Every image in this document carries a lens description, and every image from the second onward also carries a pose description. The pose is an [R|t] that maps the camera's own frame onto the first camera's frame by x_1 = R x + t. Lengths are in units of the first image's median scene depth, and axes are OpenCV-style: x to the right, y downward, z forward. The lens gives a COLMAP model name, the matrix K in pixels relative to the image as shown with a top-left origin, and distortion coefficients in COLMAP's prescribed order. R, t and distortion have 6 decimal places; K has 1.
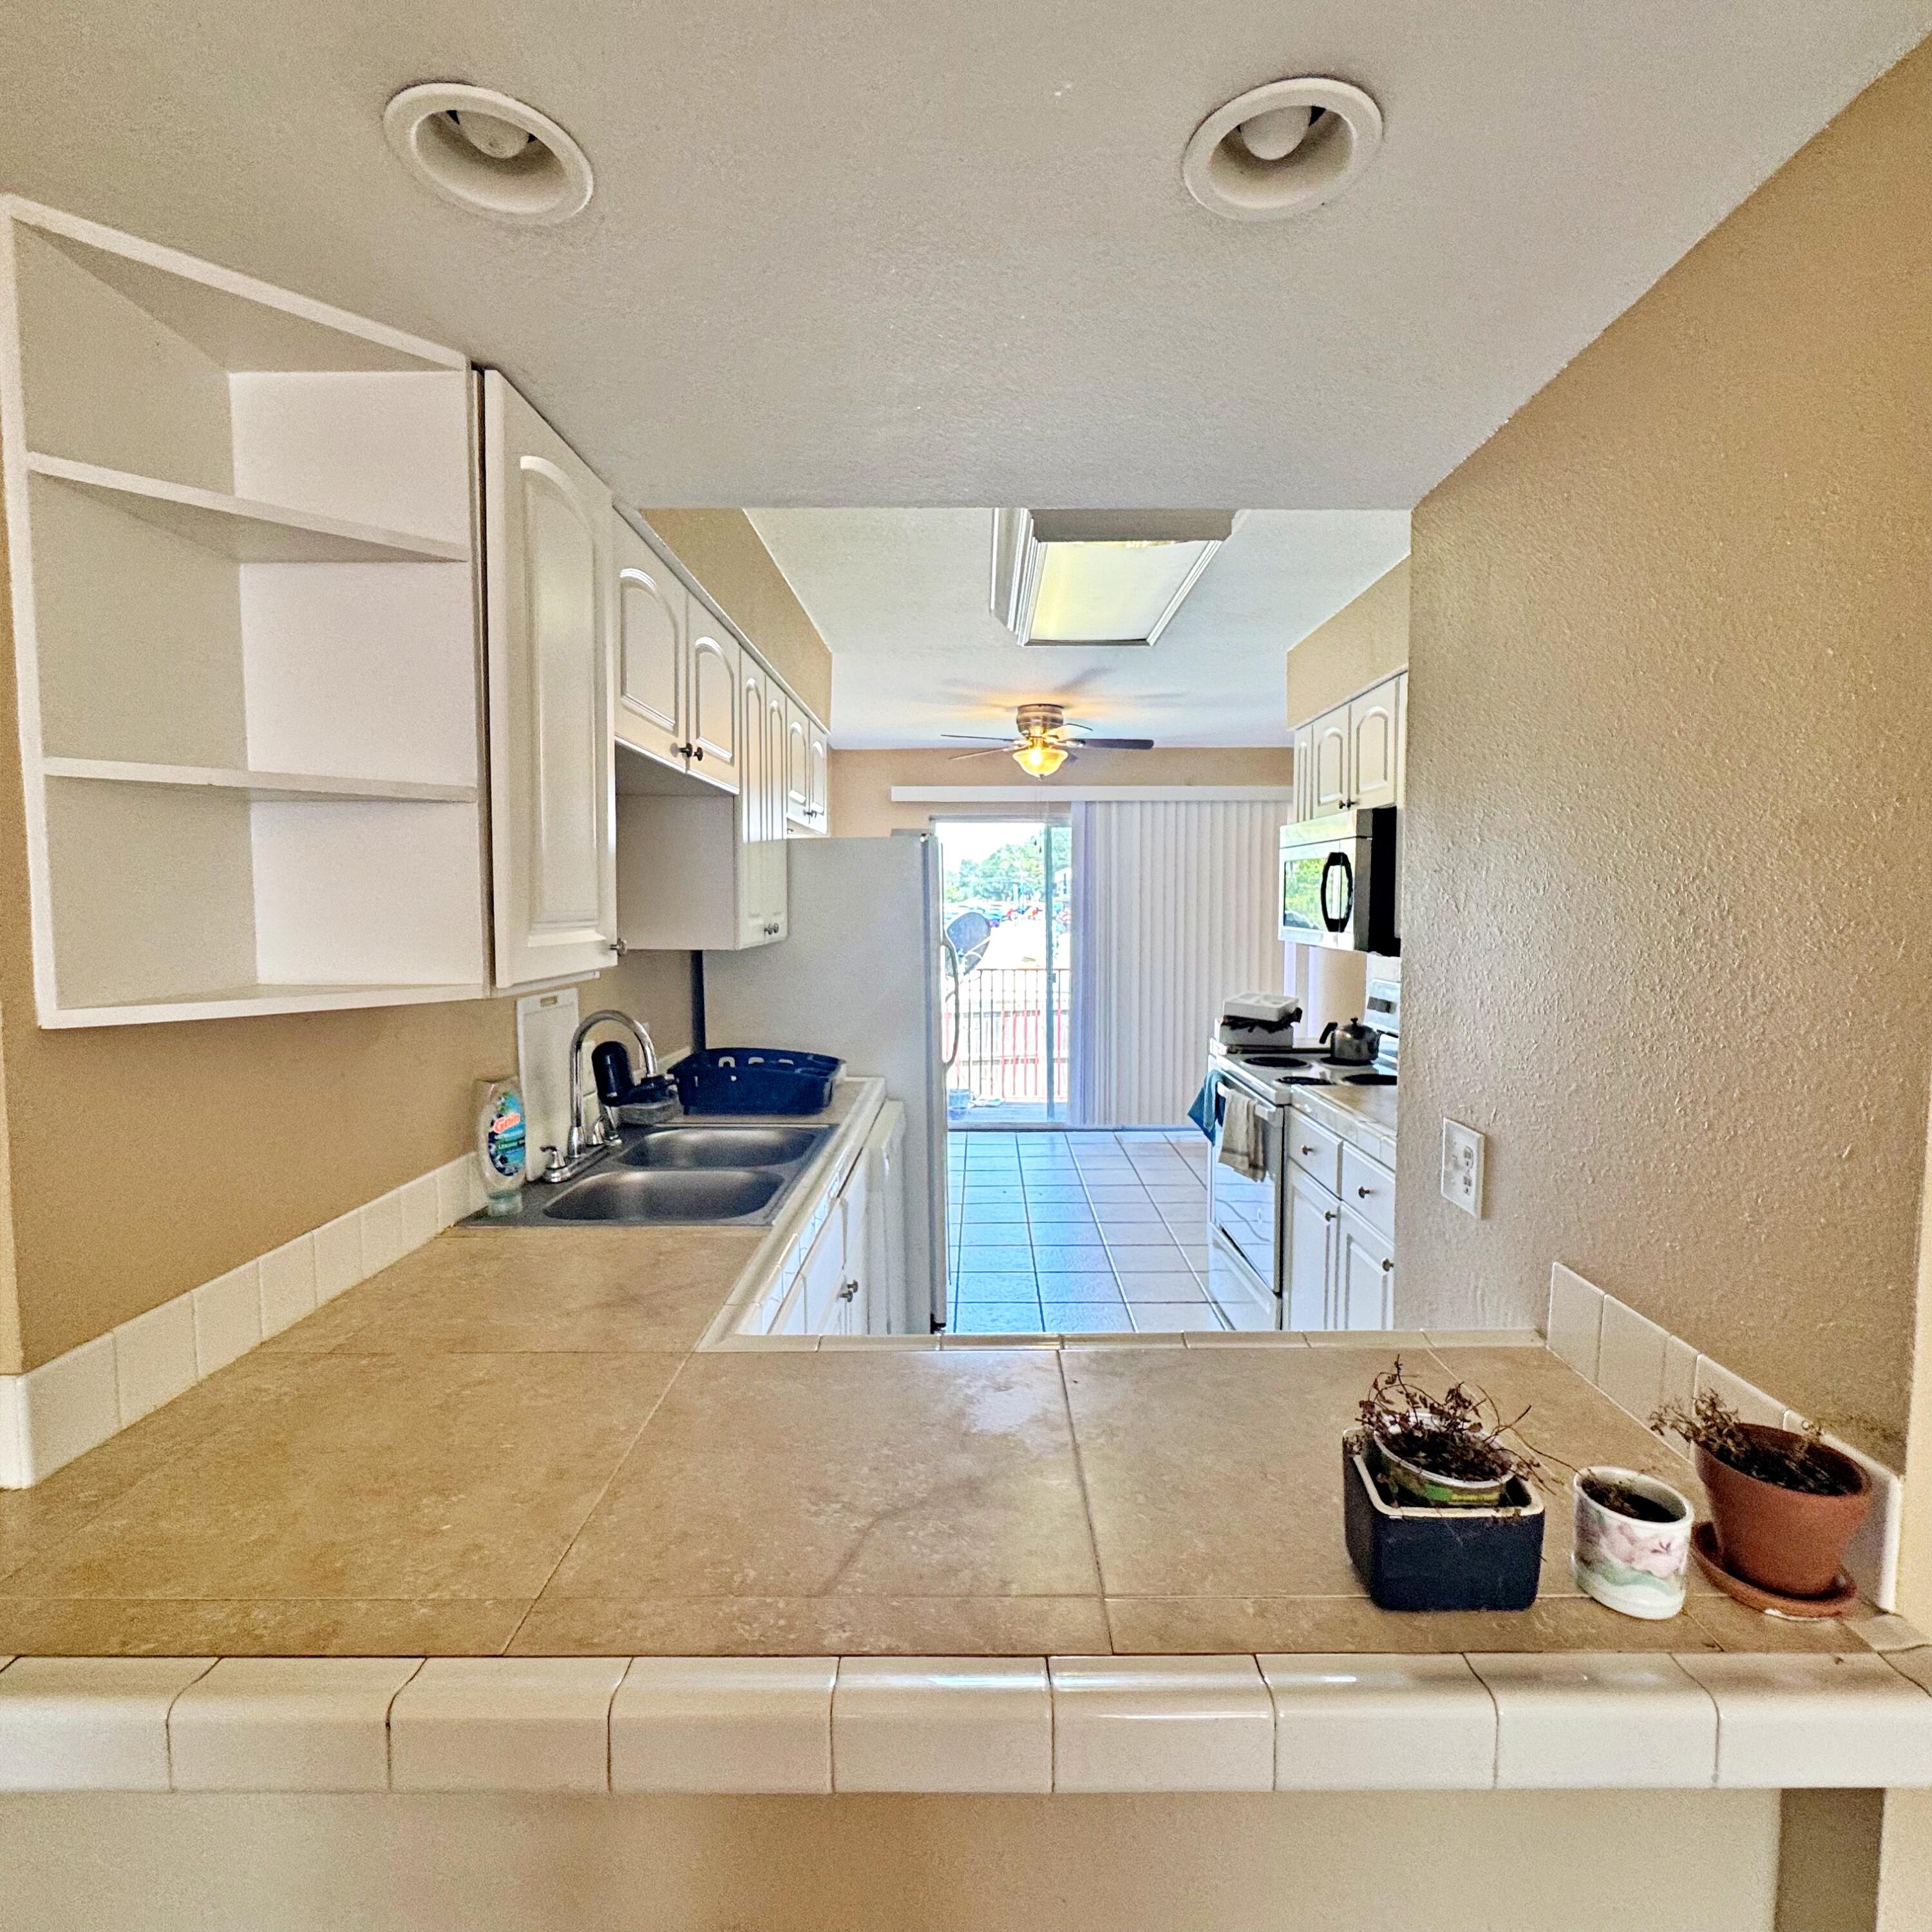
lens RADIAL K [[1031.4, 0, 972.3], [0, 1031.4, 963.1], [0, 0, 1]] dist [-0.000819, -0.000565]
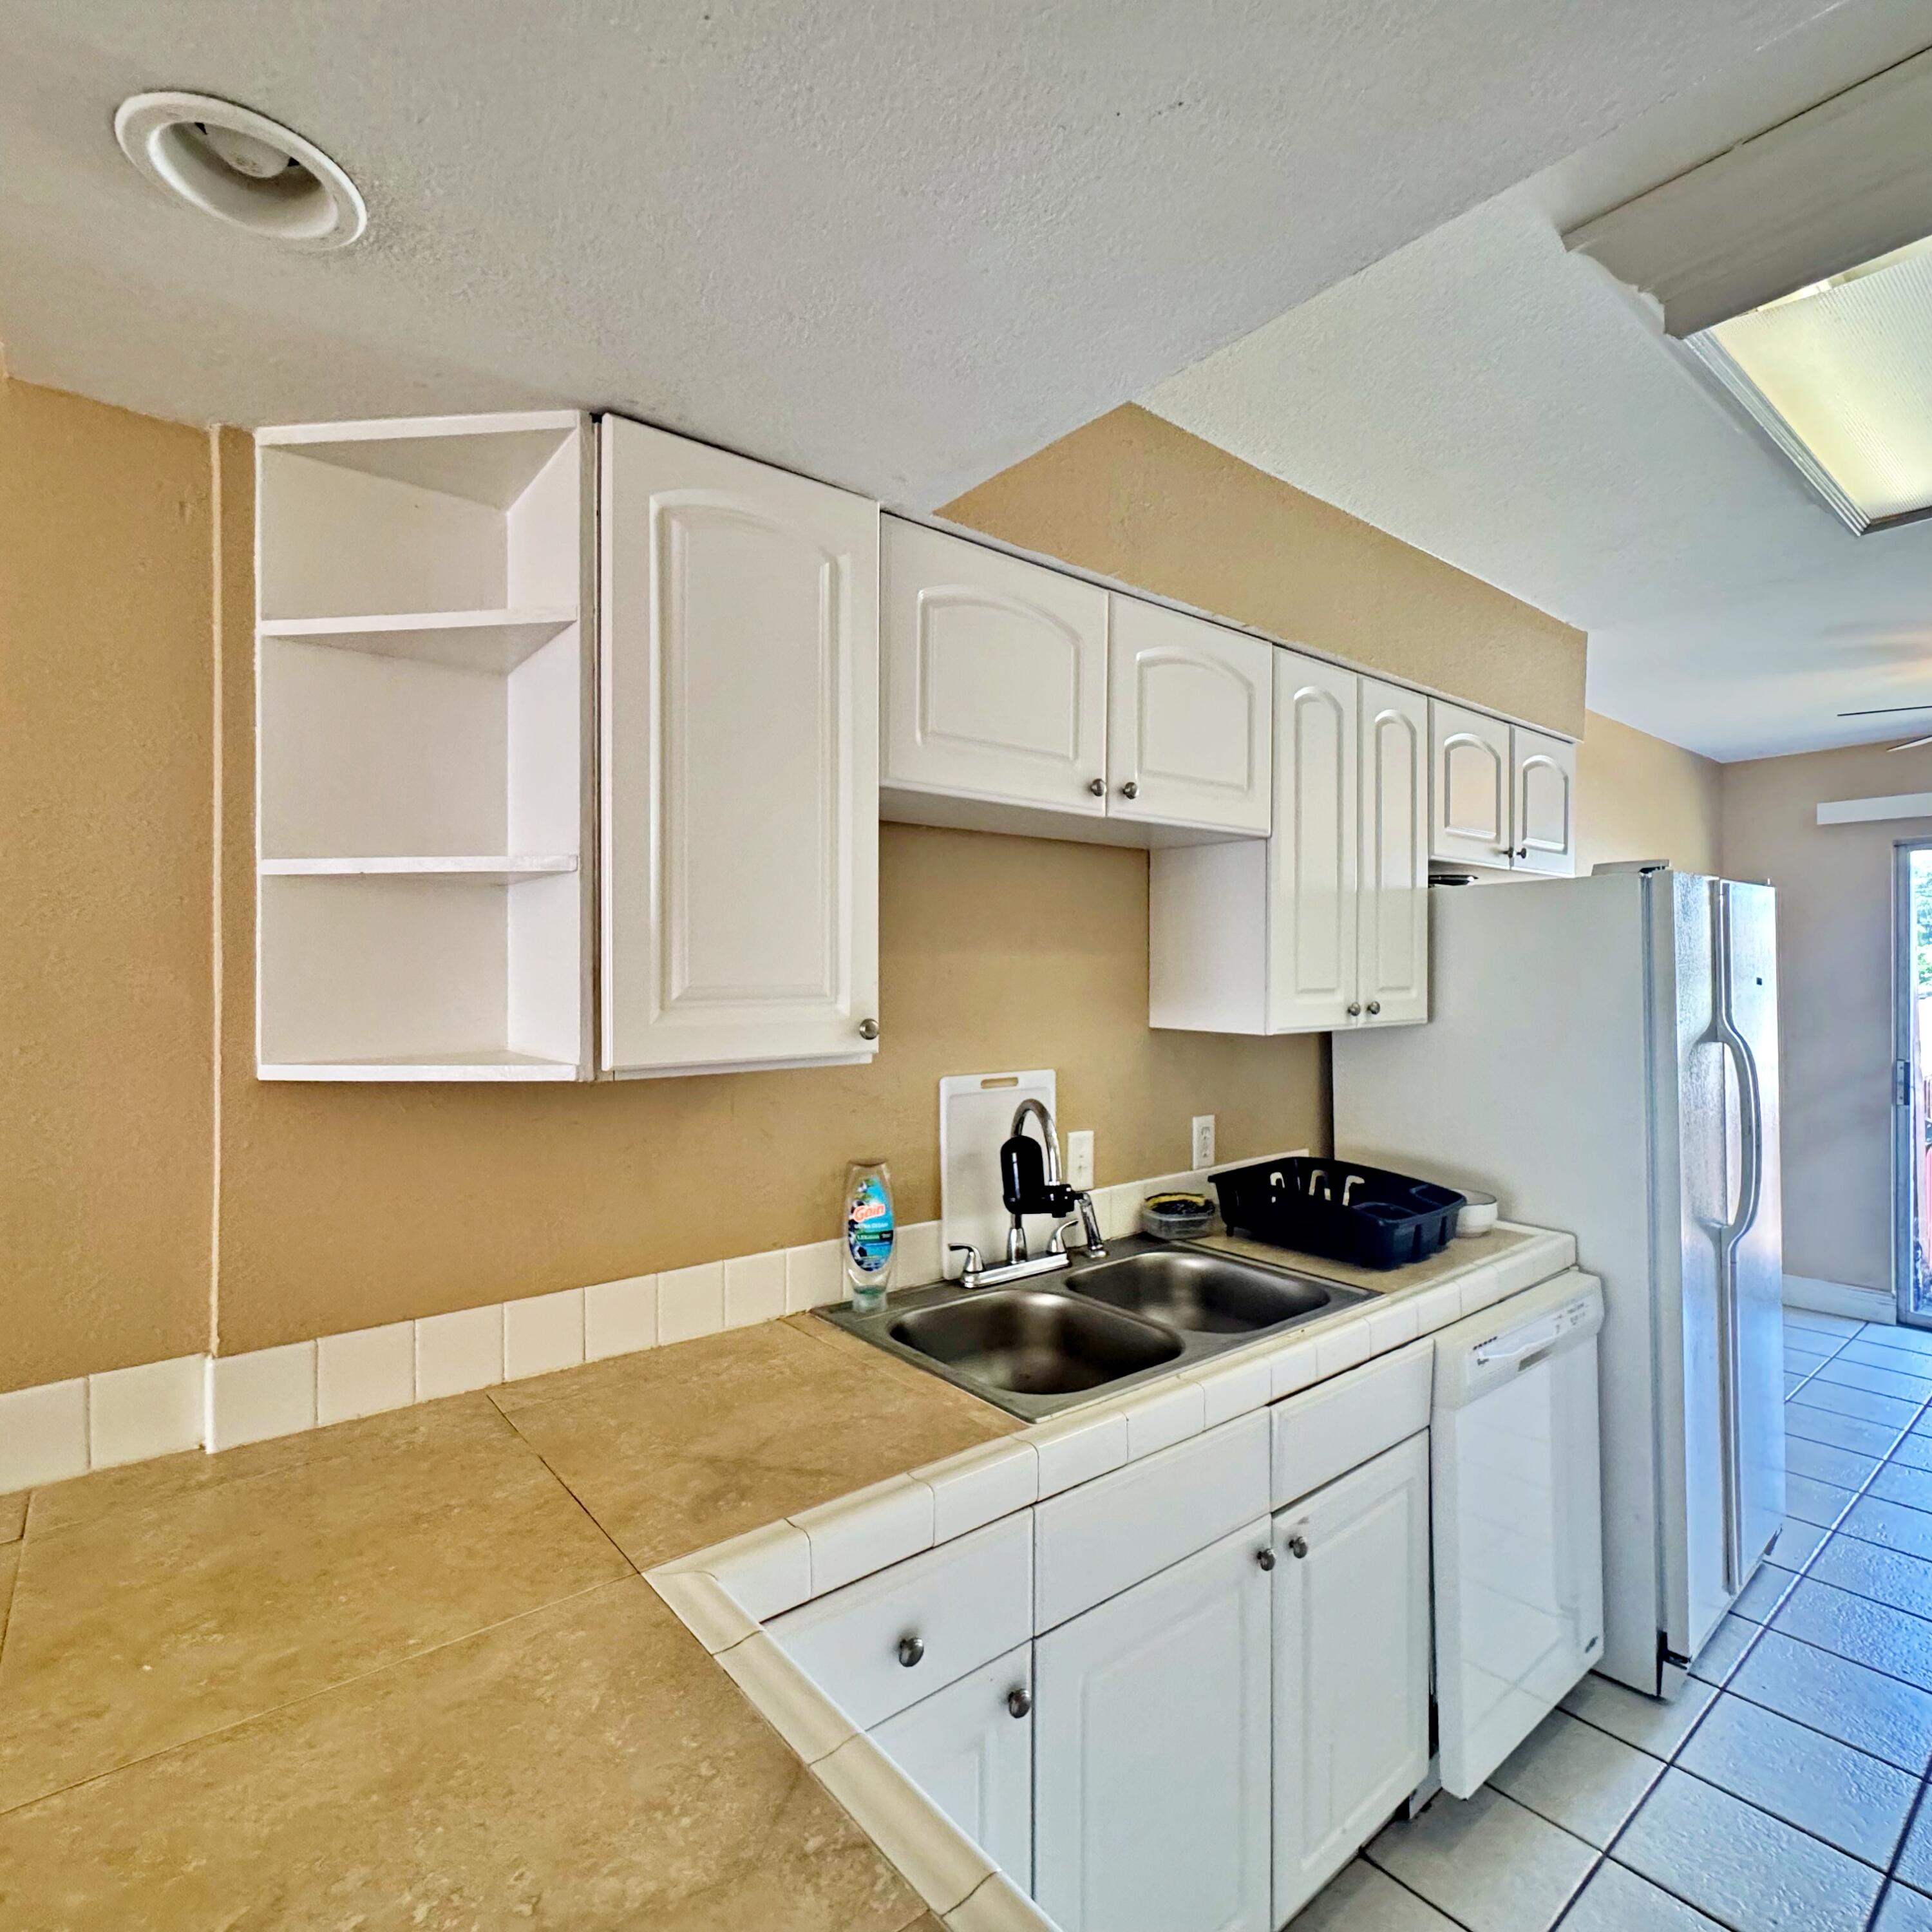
lens RADIAL K [[1033.7, 0, 966.0], [0, 1033.7, 966.0], [0, 0, 1]] dist [-0.000002, -0.000617]
pose [[0.637295, -0.004150, -0.770609, 0.324982], [-0.044568, 0.998113, -0.042233, -0.031302], [0.769330, 0.061260, 0.635908, 0.469260]]
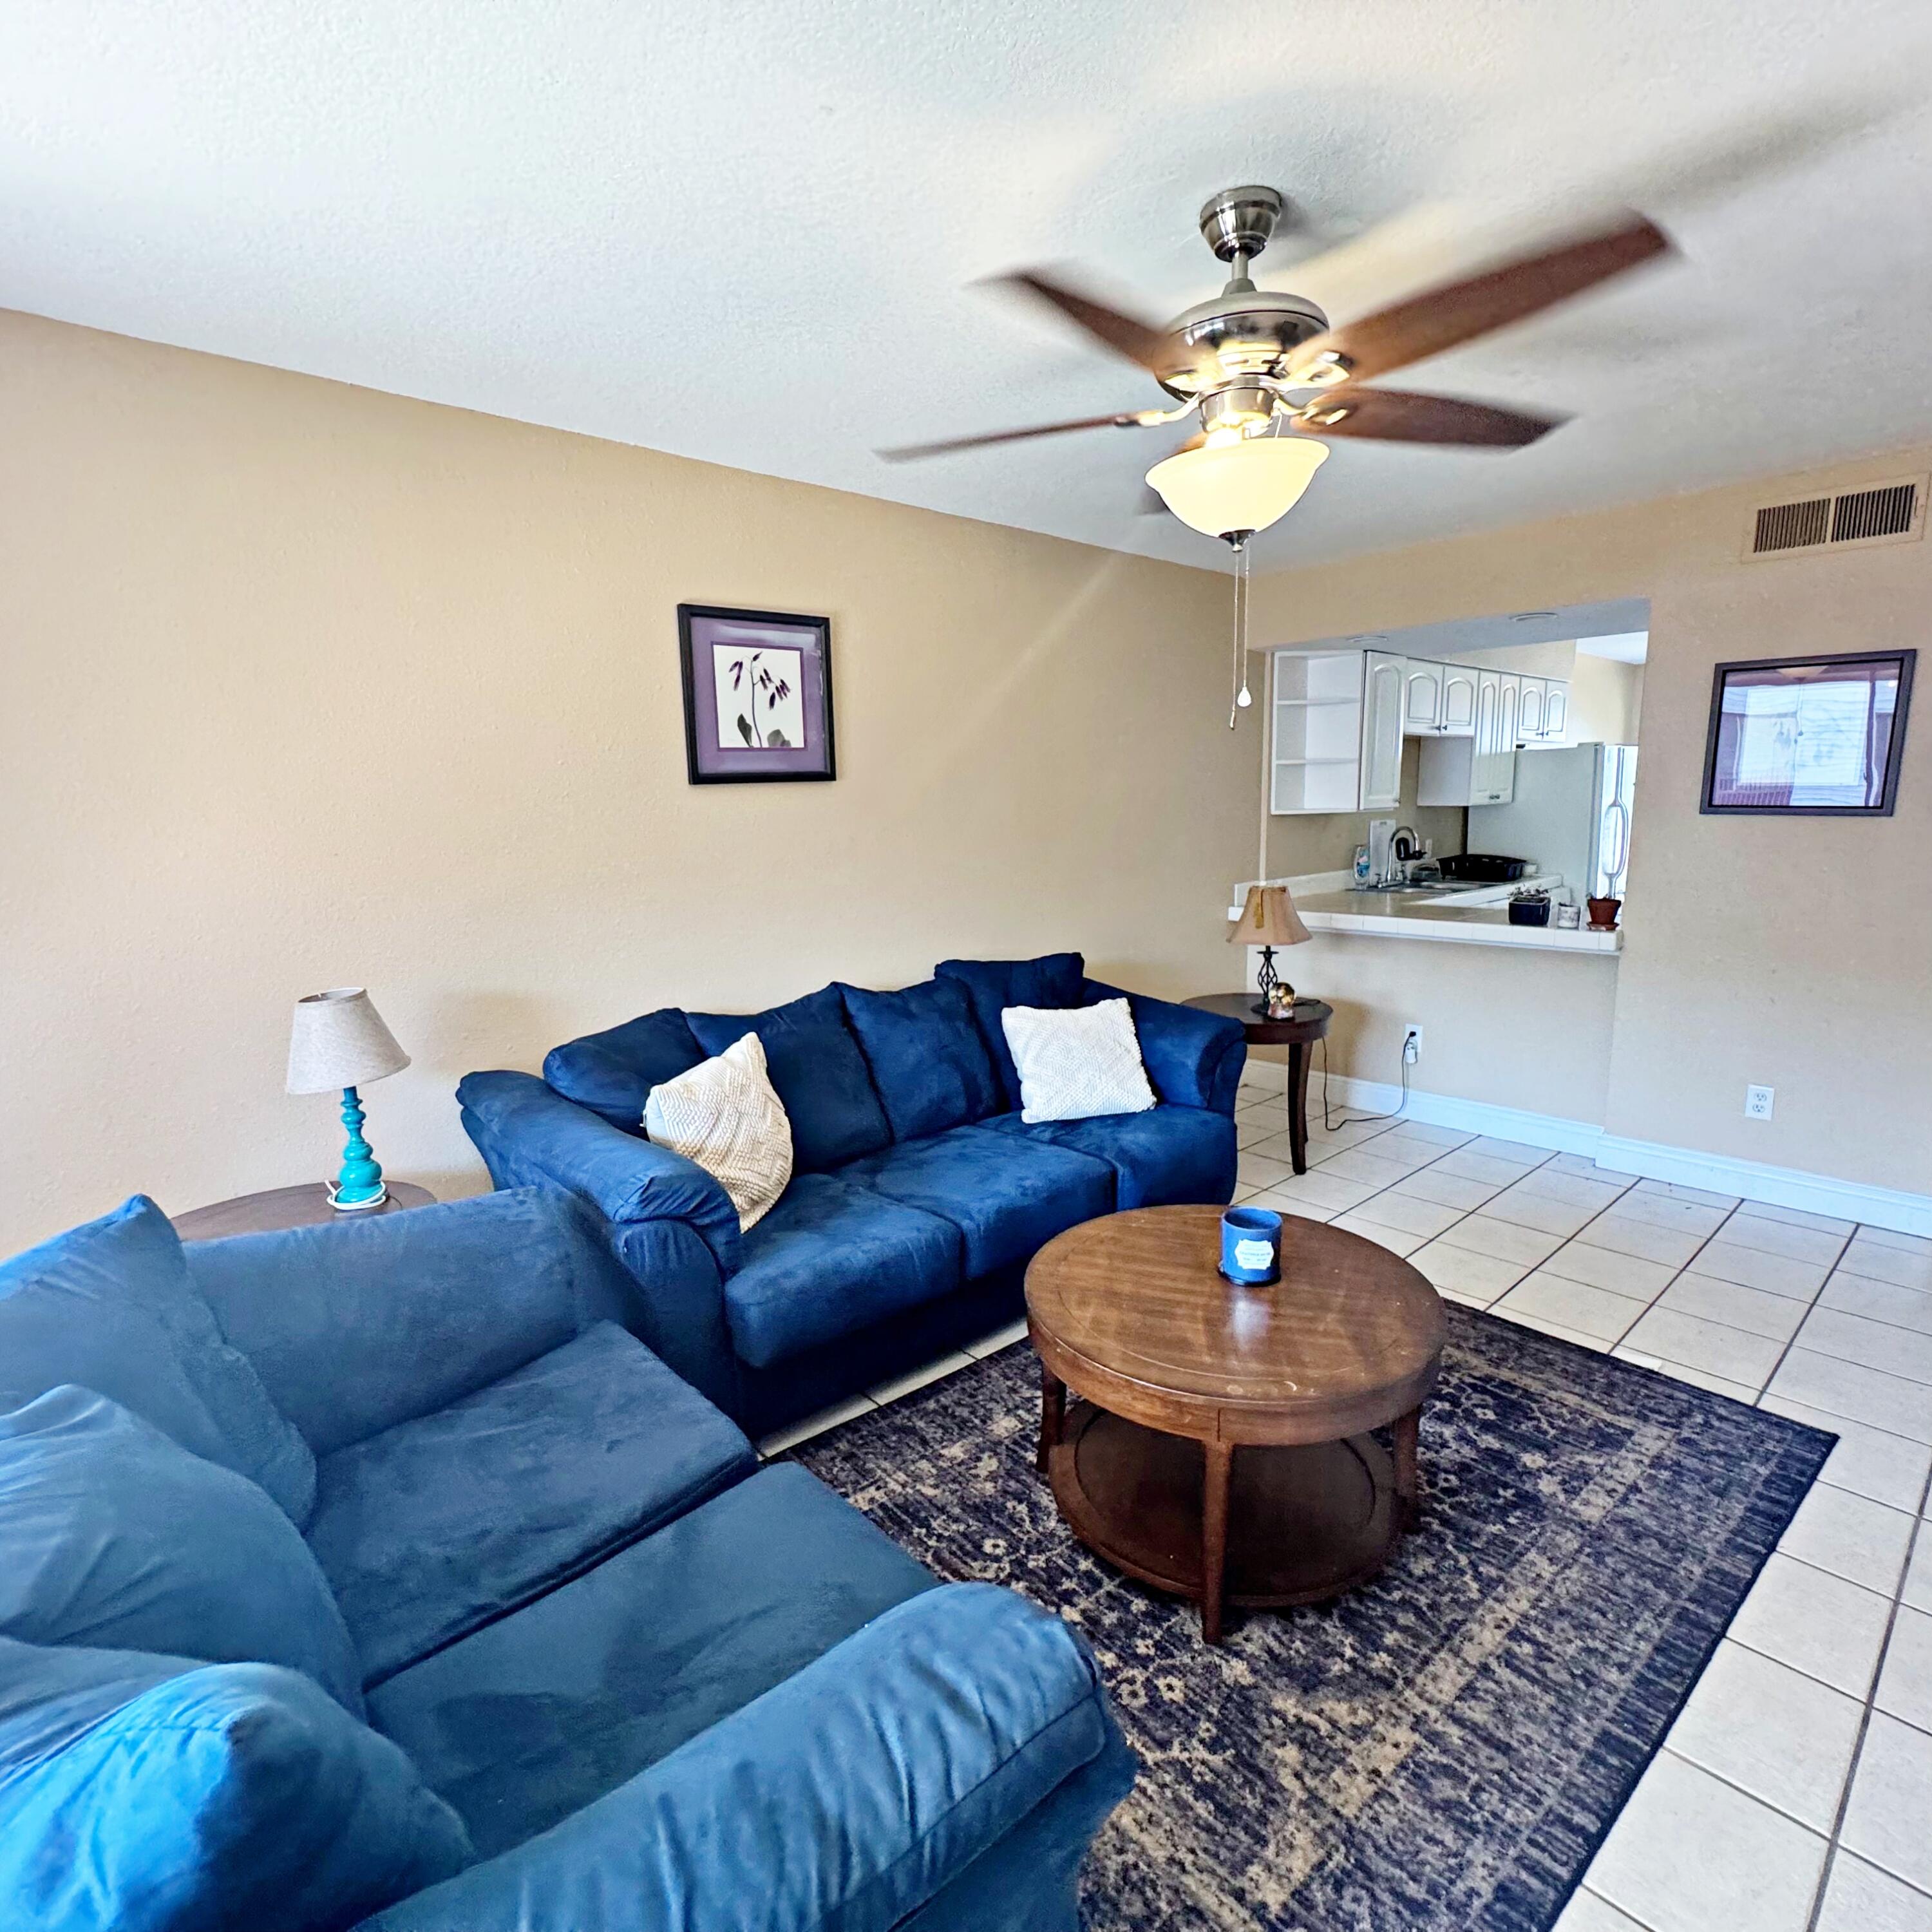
lens RADIAL K [[1031.4, 0, 972.3], [0, 1031.4, 963.1], [0, 0, 1]] dist [-0.000819, -0.000565]
pose [[0.684688, 0.106439, -0.721022, 1.007131], [-0.023871, 0.992023, 0.123776, 0.110072], [0.728445, -0.067537, 0.681767, -1.980396]]
